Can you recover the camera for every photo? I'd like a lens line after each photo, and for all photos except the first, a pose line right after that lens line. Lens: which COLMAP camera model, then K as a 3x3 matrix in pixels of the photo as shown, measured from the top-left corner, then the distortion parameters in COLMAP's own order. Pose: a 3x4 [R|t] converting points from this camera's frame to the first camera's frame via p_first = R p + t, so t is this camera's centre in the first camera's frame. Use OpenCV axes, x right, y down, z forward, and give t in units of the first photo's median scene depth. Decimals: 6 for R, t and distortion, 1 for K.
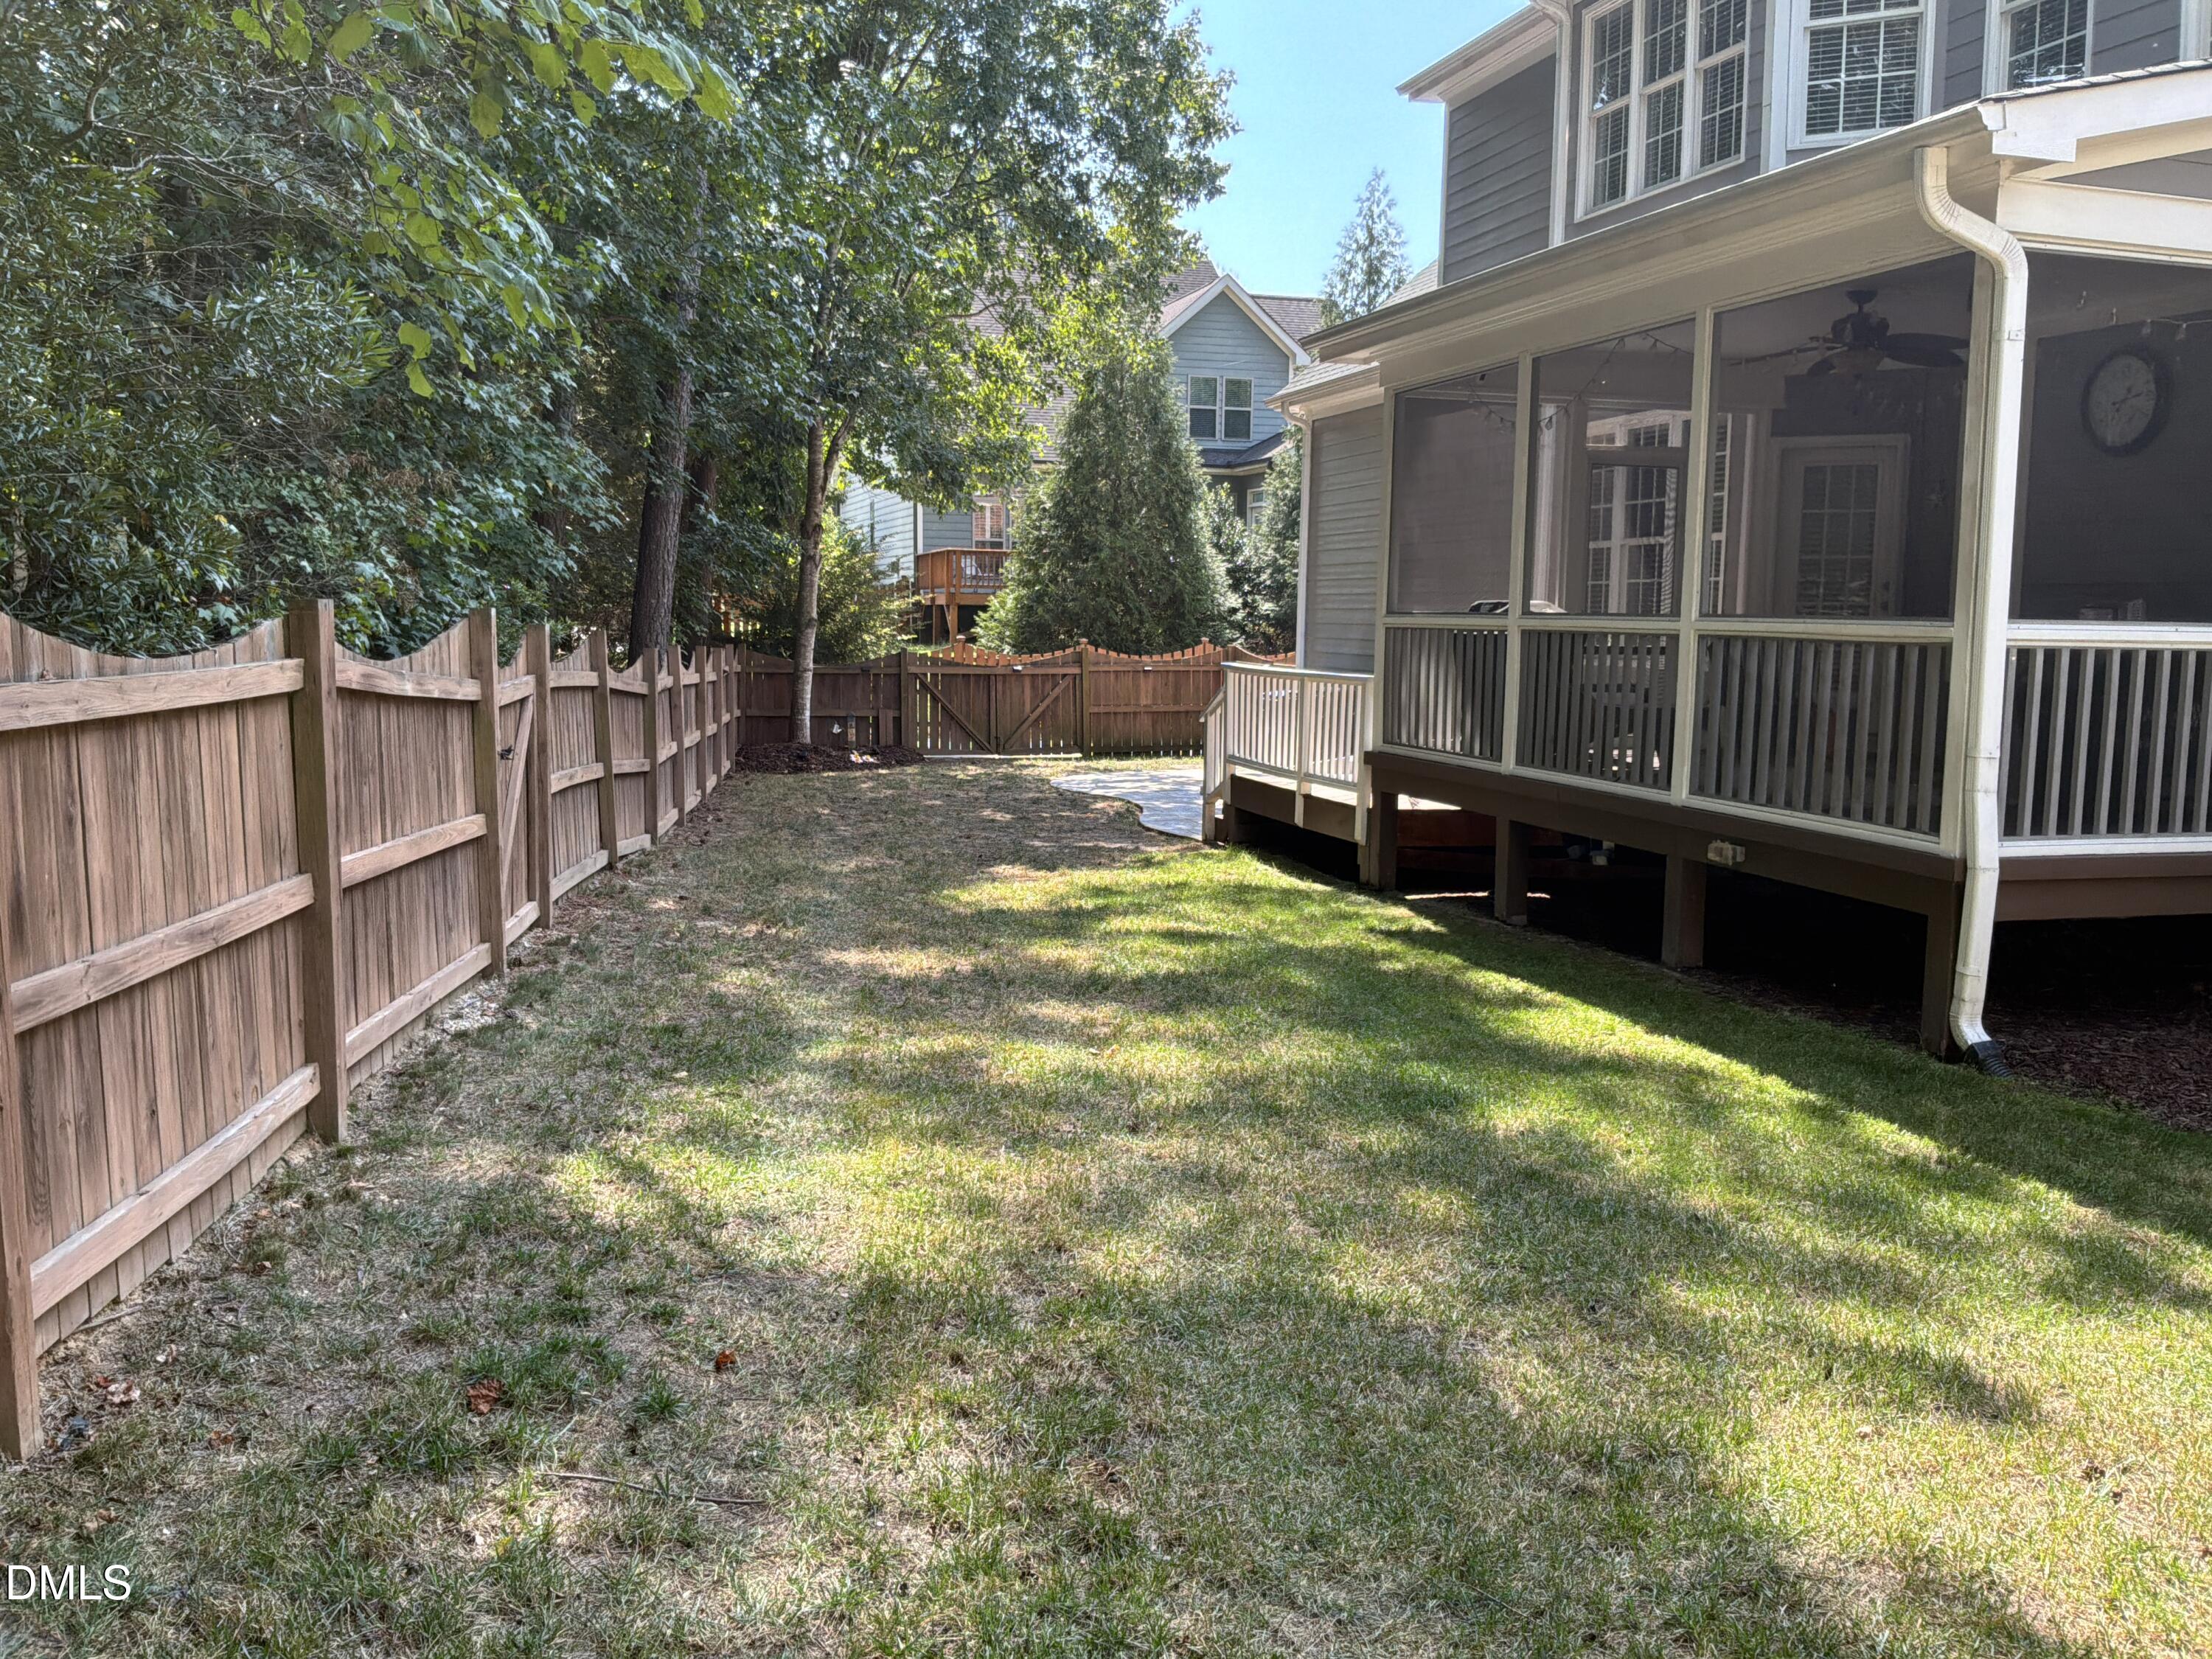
lens RADIAL K [[1819.0, 0, 1097.6], [0, 1819.0, 833.4], [0, 0, 1]] dist [0.068358, -0.133467]
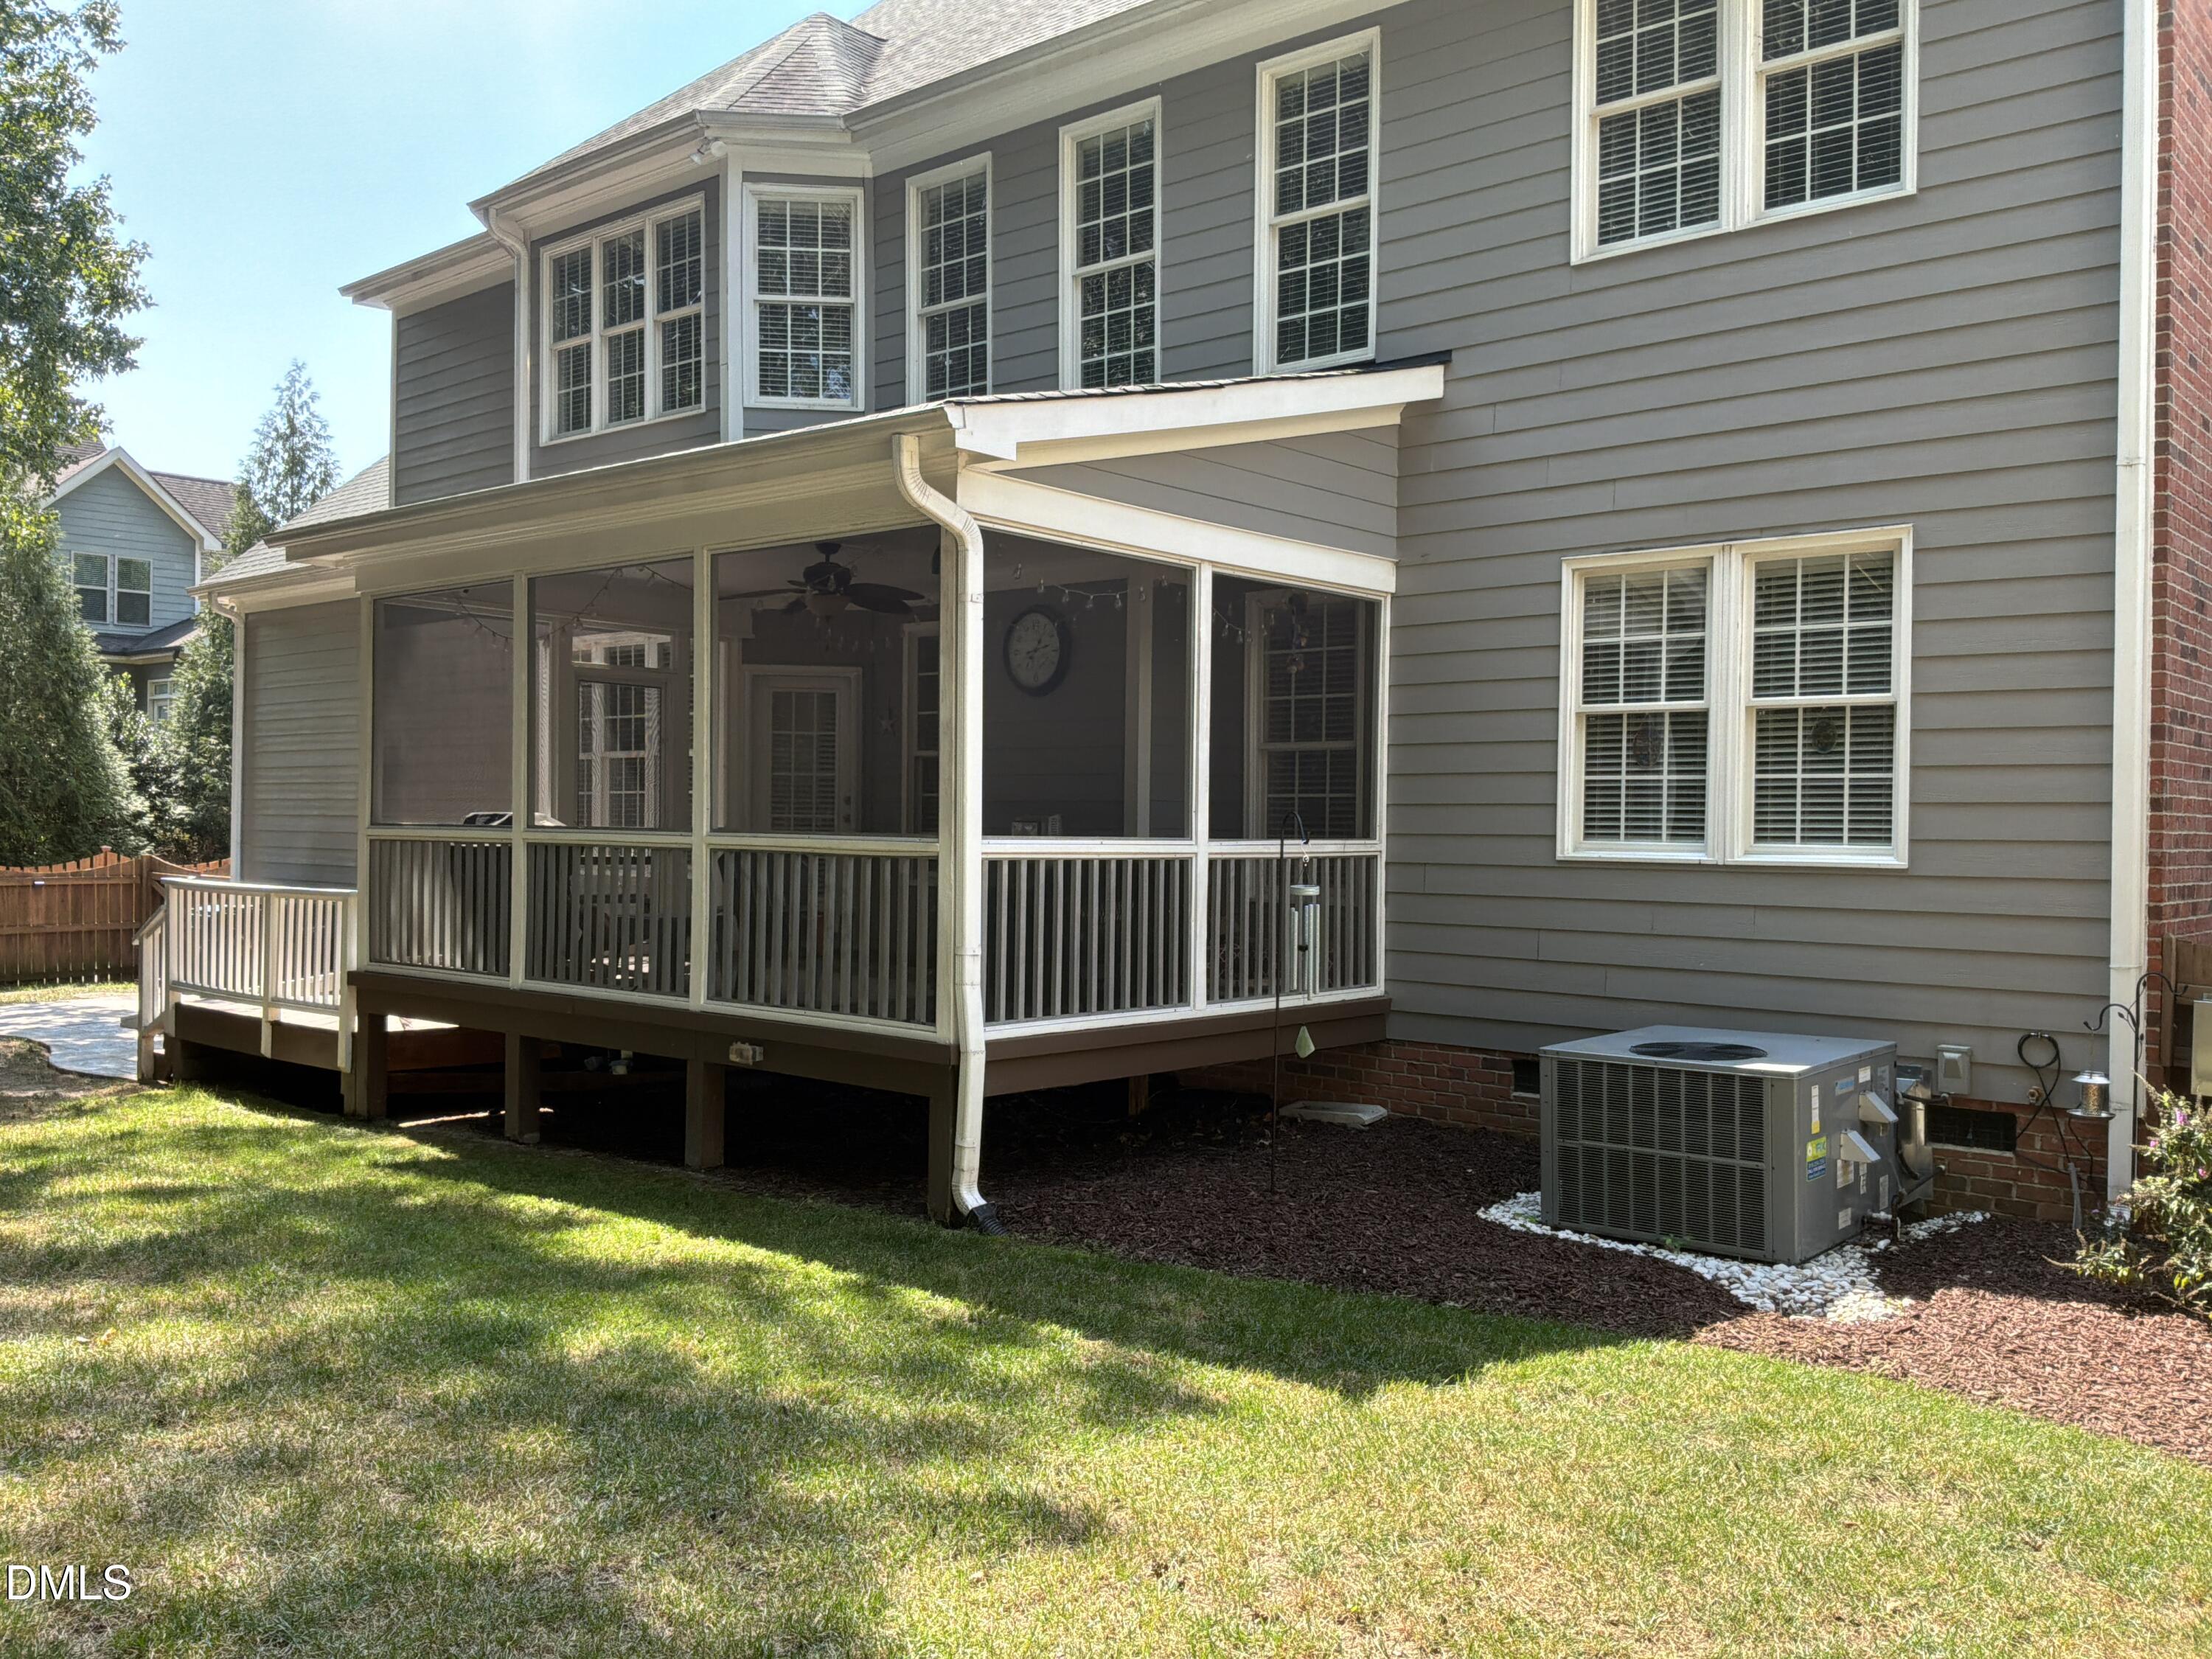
lens RADIAL K [[1819.0, 0, 1110.4], [0, 1819.0, 821.5], [0, 0, 1]] dist [0.068358, -0.133467]
pose [[0.843123, -0.003174, 0.537711, -0.053001], [0.065839, 0.993068, -0.097372, -0.006931], [-0.533675, 0.117499, 0.837487, -0.012719]]
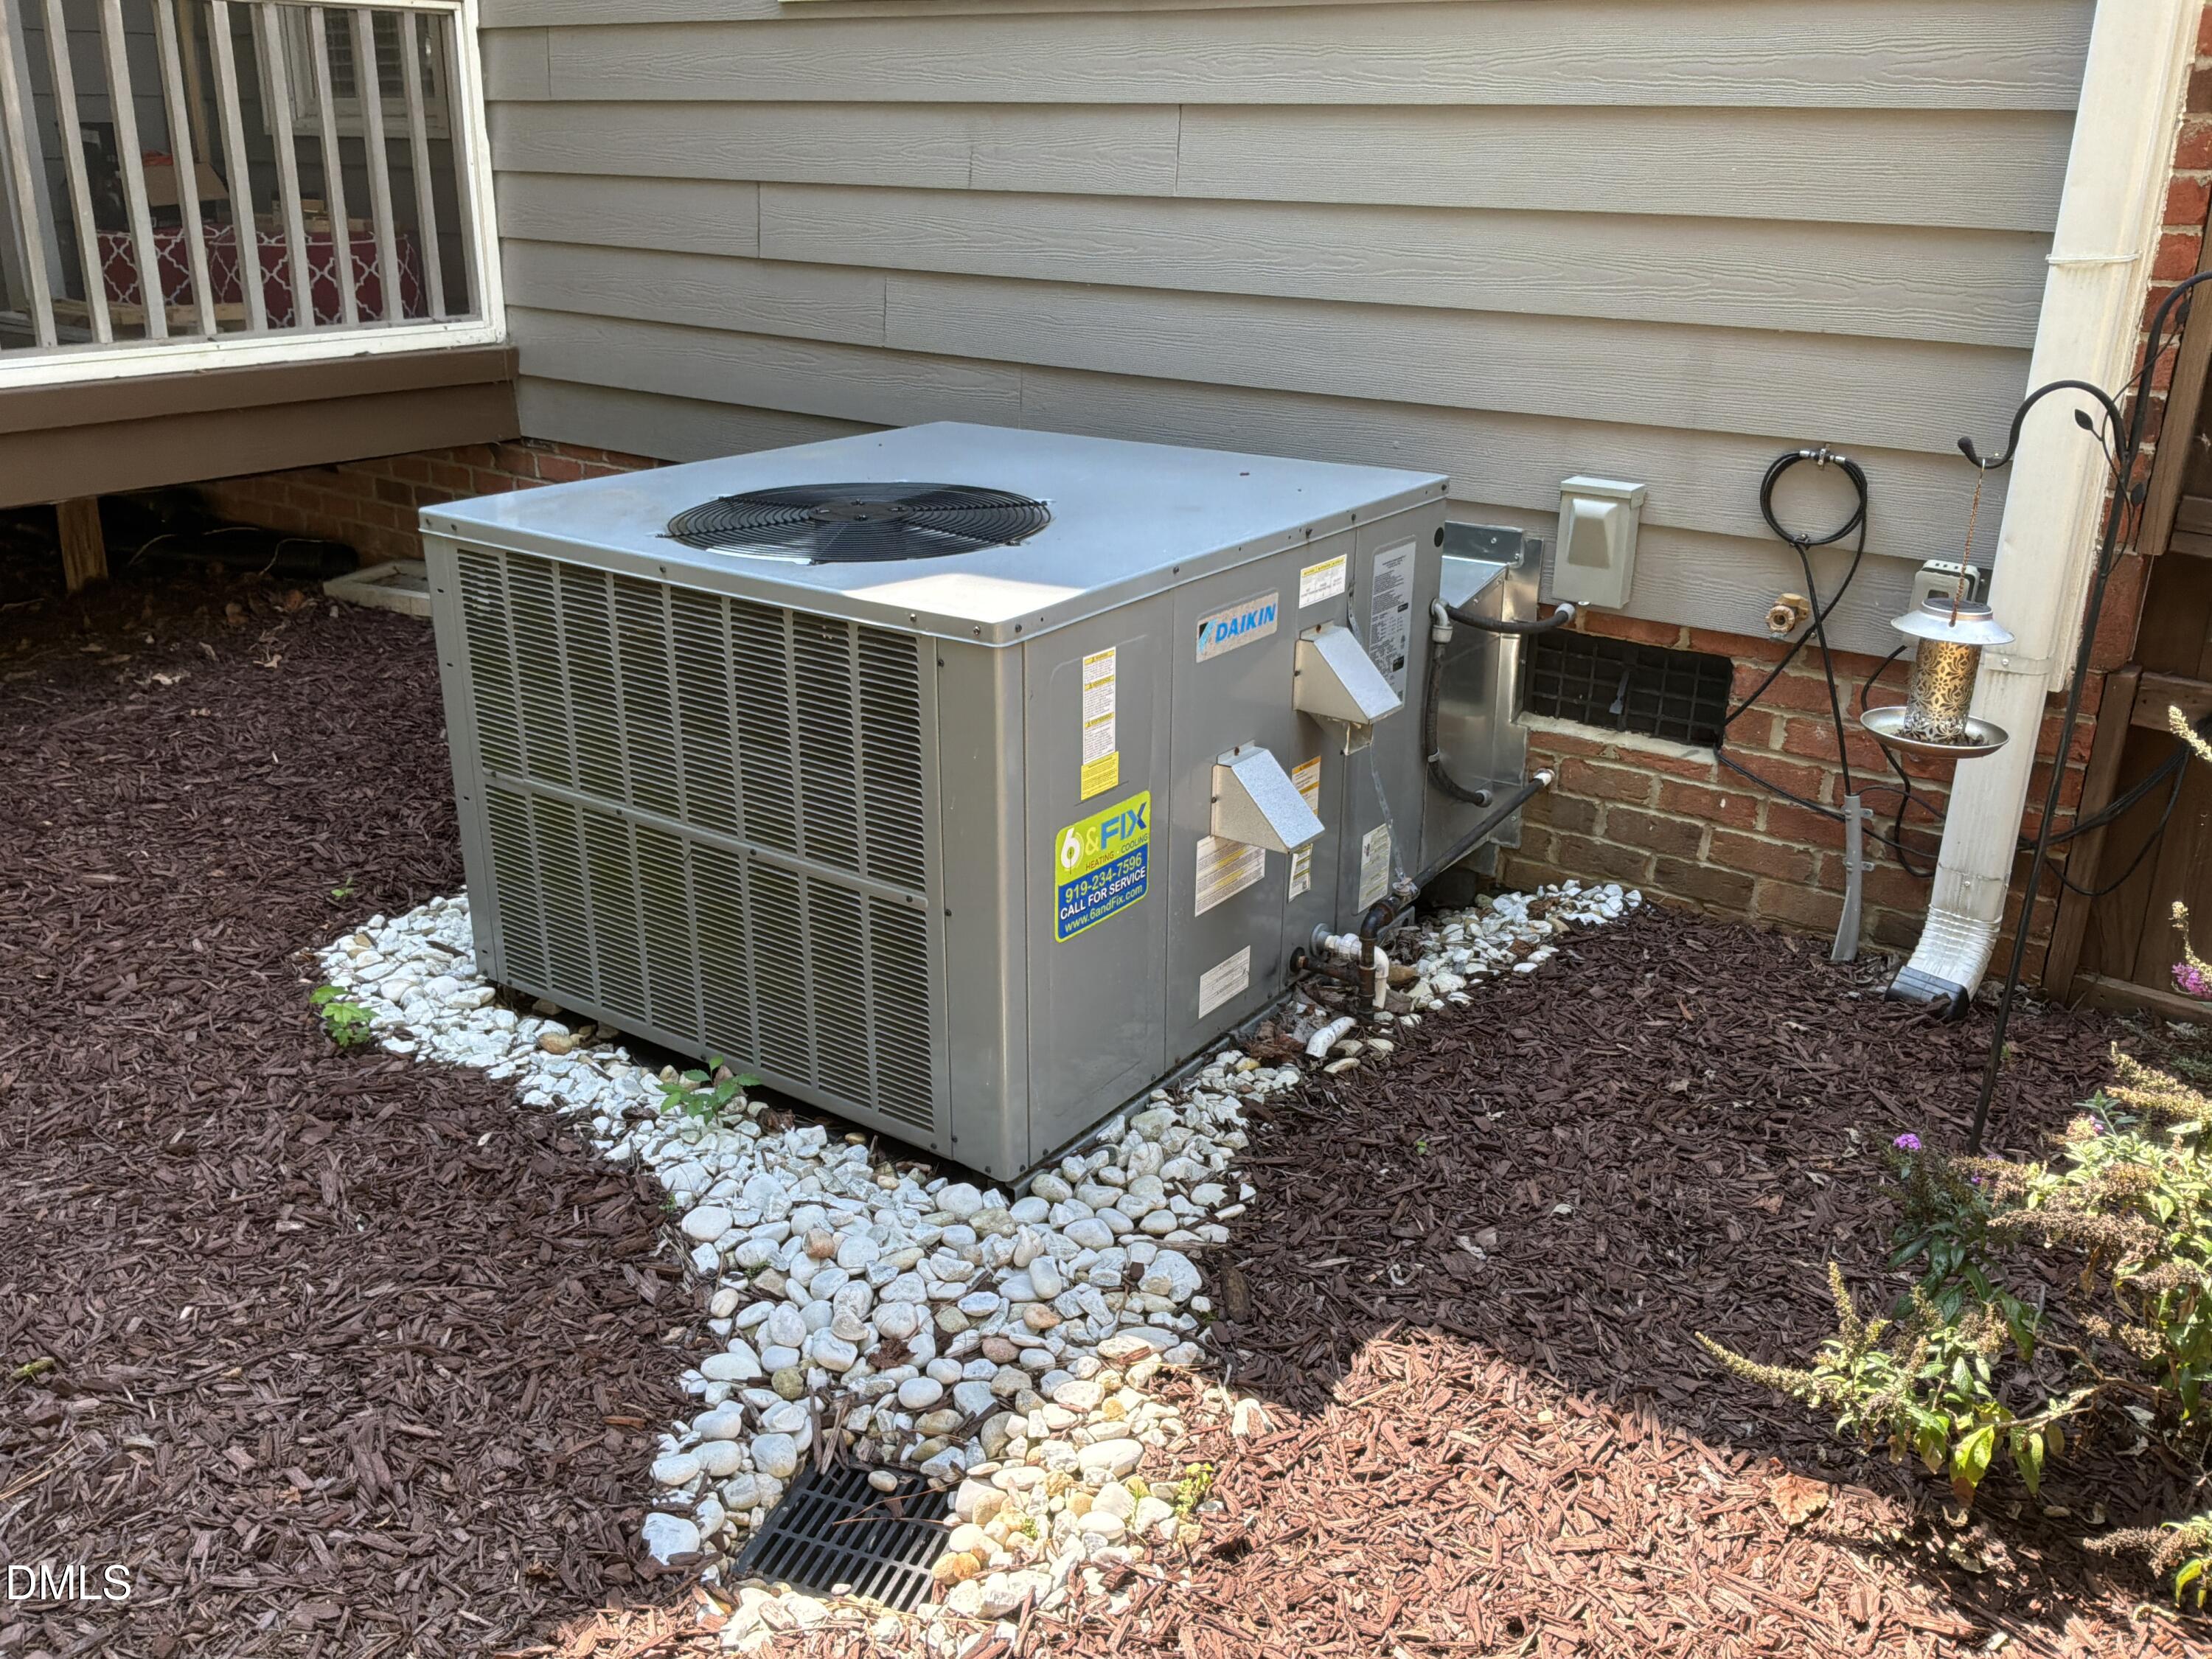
lens RADIAL K [[1819.0, 0, 1090.5], [0, 1819.0, 809.6], [0, 0, 1]] dist [0.068358, -0.133467]
pose [[0.796051, -0.207214, 0.568653, 0.465485], [0.066509, 0.963824, 0.258106, 0.005757], [-0.601564, -0.167645, 0.781035, 0.295080]]
